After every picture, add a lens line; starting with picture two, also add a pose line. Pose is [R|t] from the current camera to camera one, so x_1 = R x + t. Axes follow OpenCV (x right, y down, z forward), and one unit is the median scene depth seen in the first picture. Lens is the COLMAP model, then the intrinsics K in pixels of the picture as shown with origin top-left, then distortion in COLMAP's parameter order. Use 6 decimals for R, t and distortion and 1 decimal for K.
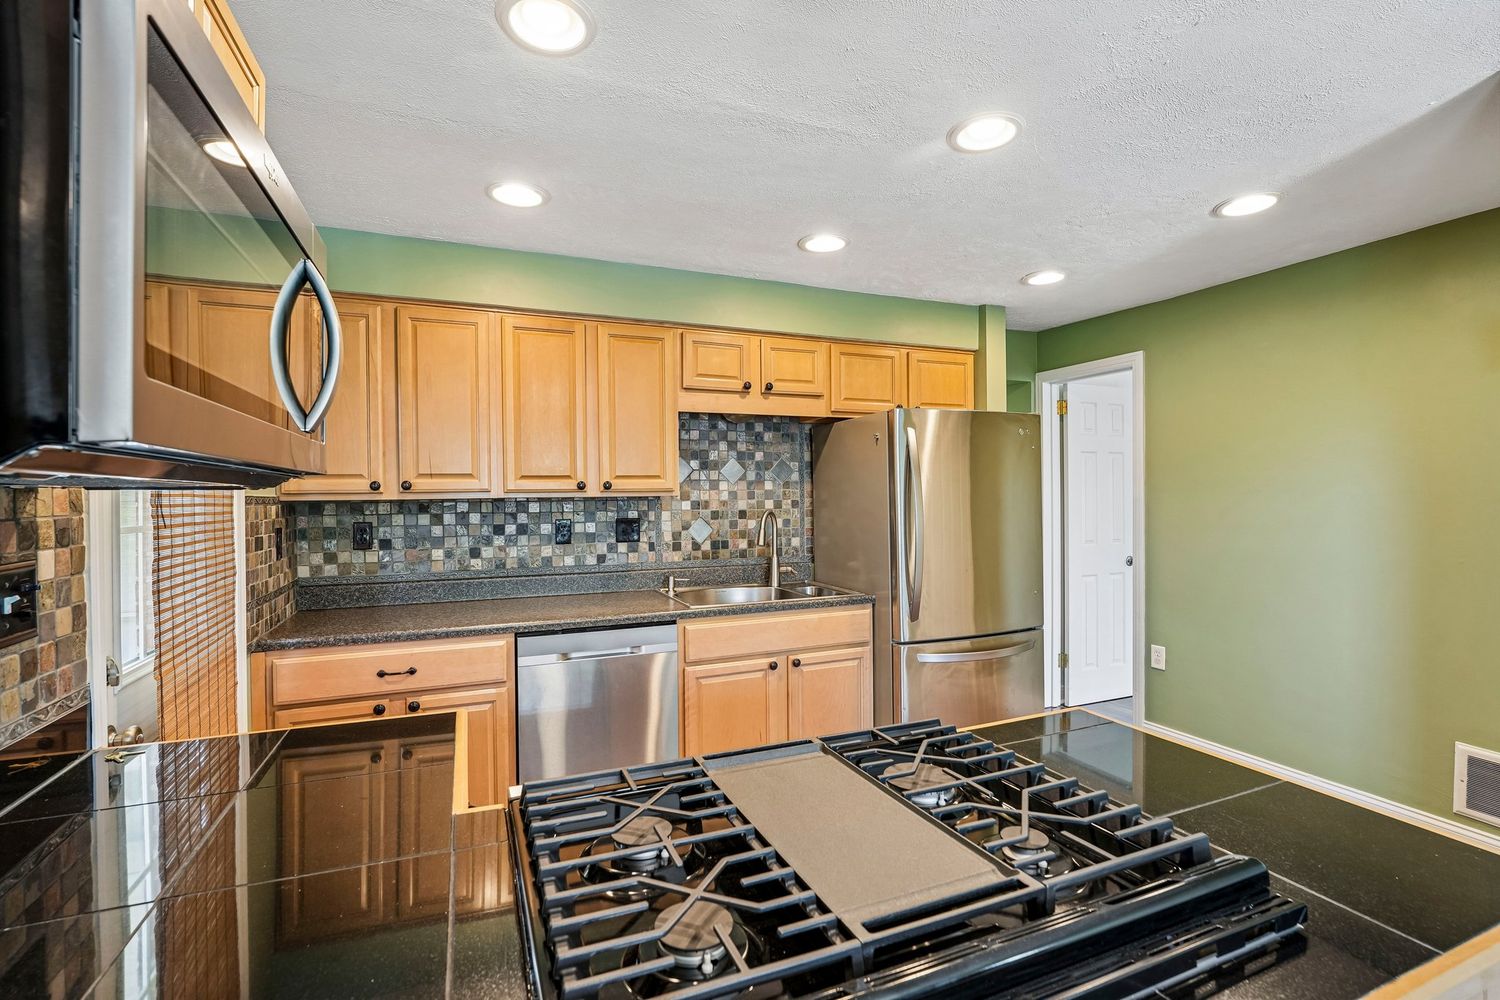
lens RADIAL K [[673.4, 0, 743.2], [0, 673.4, 501.1], [0, 0, 1]] dist [-0.018382, 0.002320]
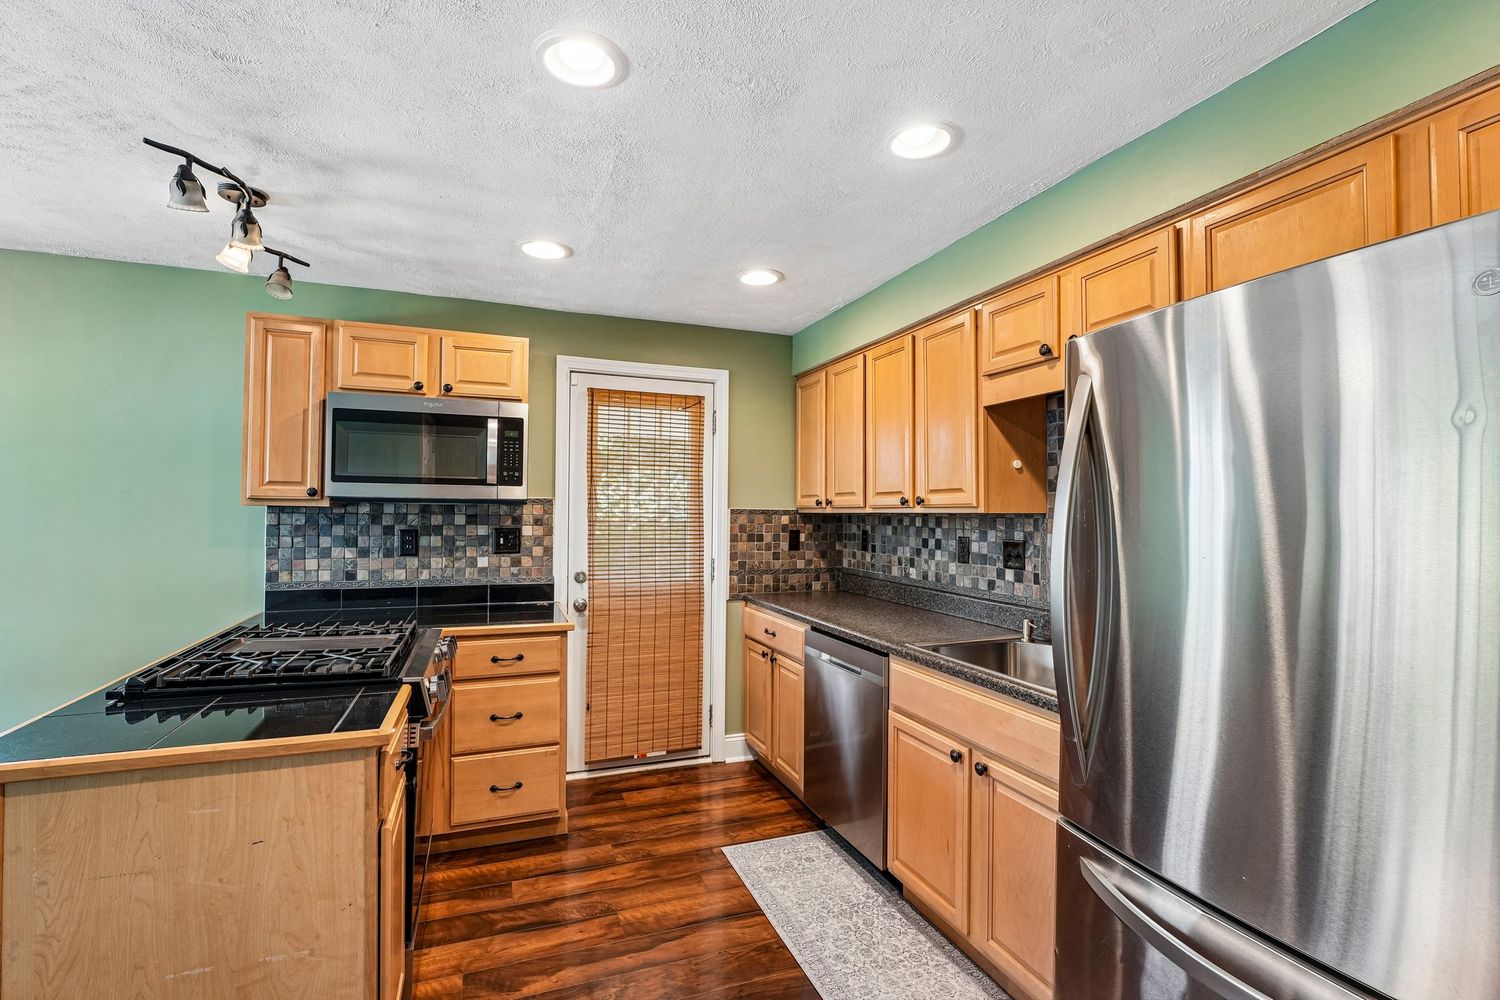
lens RADIAL K [[673.4, 0, 747.9], [0, 673.4, 503.2], [0, 0, 1]] dist [-0.018382, 0.002320]
pose [[-0.025206, -0.003574, -0.999676, 0.698733], [-0.016955, 0.999851, -0.003147, -0.012247], [0.999538, 0.016870, -0.025263, 0.740579]]
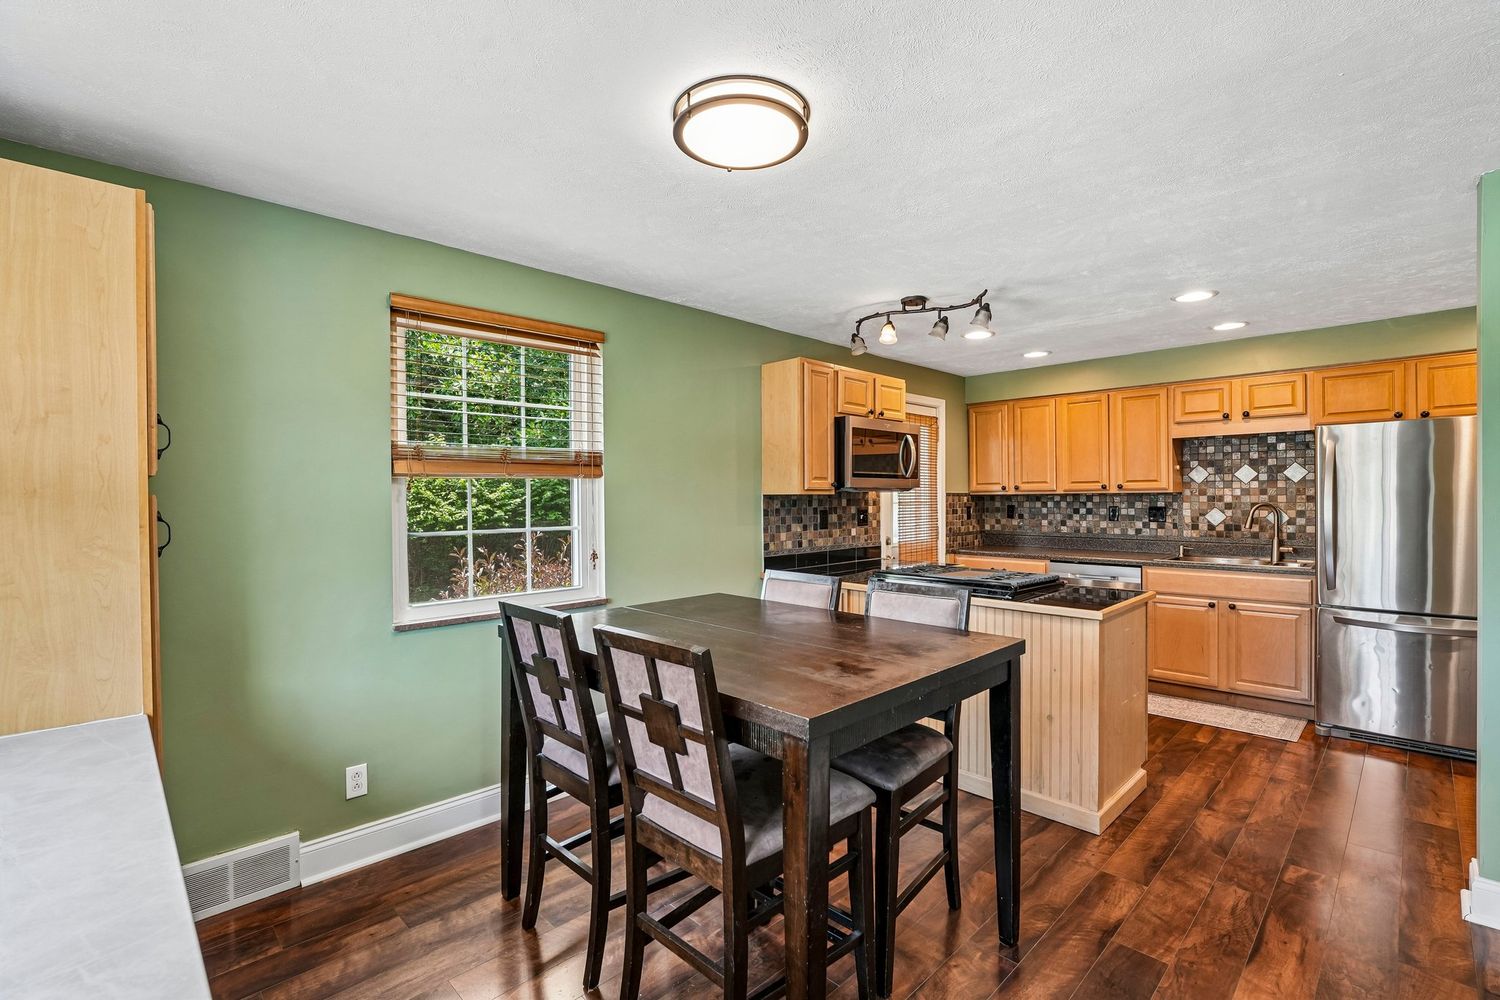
lens RADIAL K [[673.4, 0, 754.3], [0, 673.4, 505.4], [0, 0, 1]] dist [-0.018382, 0.002320]
pose [[0.388018, 0.018418, -0.921468, 0.955146], [-0.003806, 0.999824, 0.018382, -0.002462], [0.921644, -0.003625, 0.388020, -0.494848]]
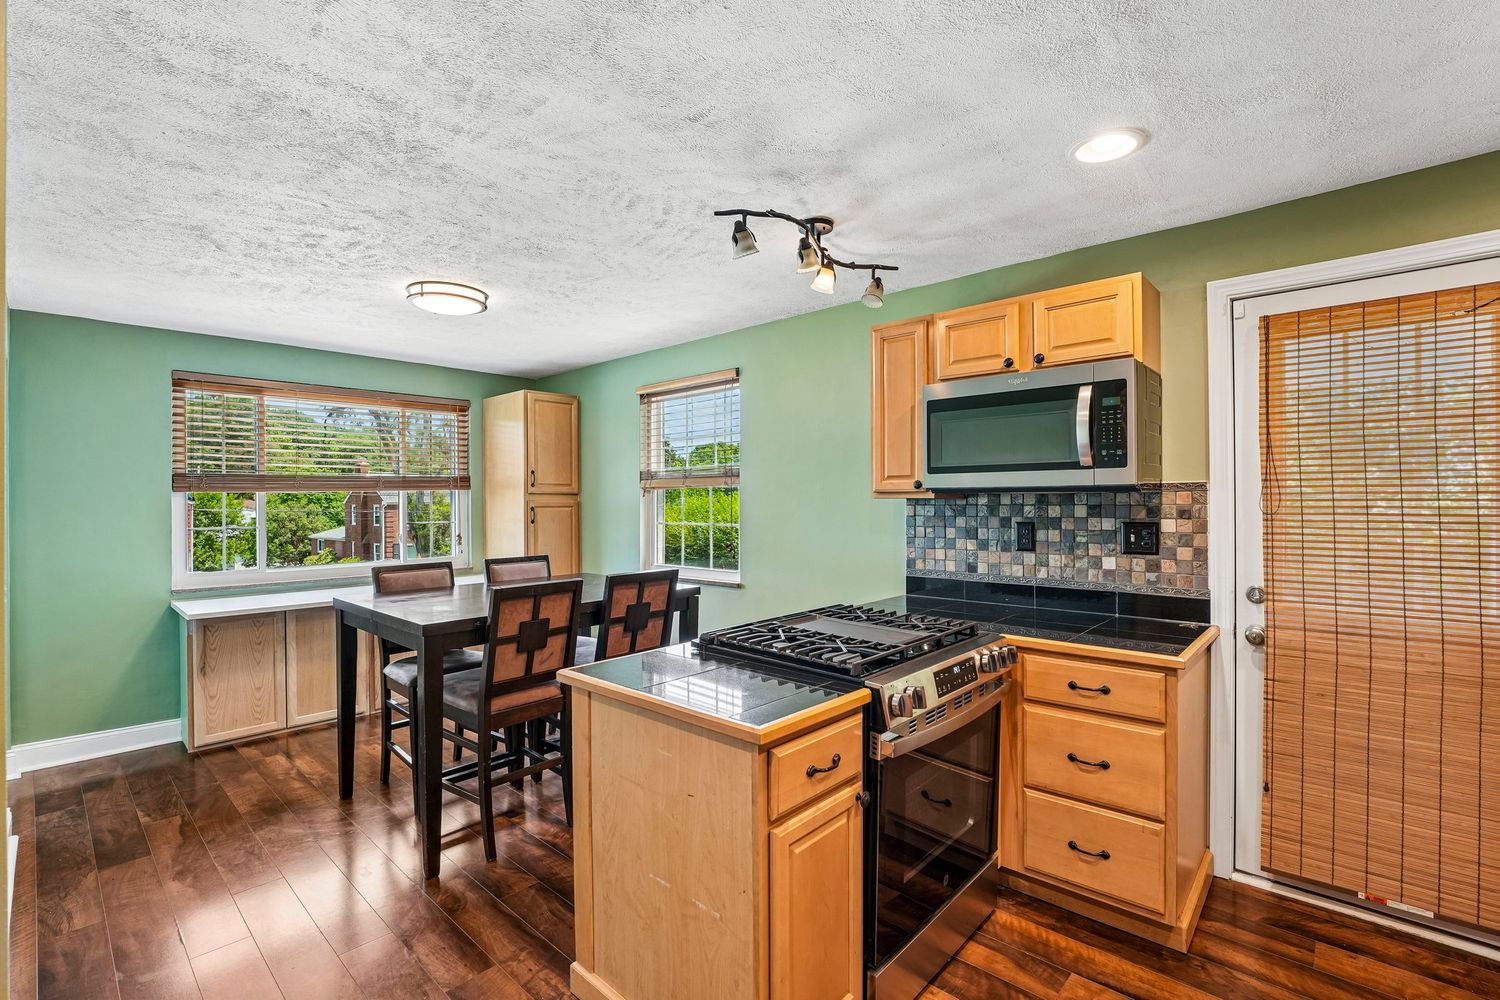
lens RADIAL K [[673.4, 0, 743.5], [0, 673.4, 502.0], [0, 0, 1]] dist [-0.018382, 0.002320]
pose [[-0.908401, 0.014223, -0.417857, 0.435403], [0.010565, 0.999883, 0.011067, -0.008741], [0.417966, 0.005638, -0.908445, 0.882759]]
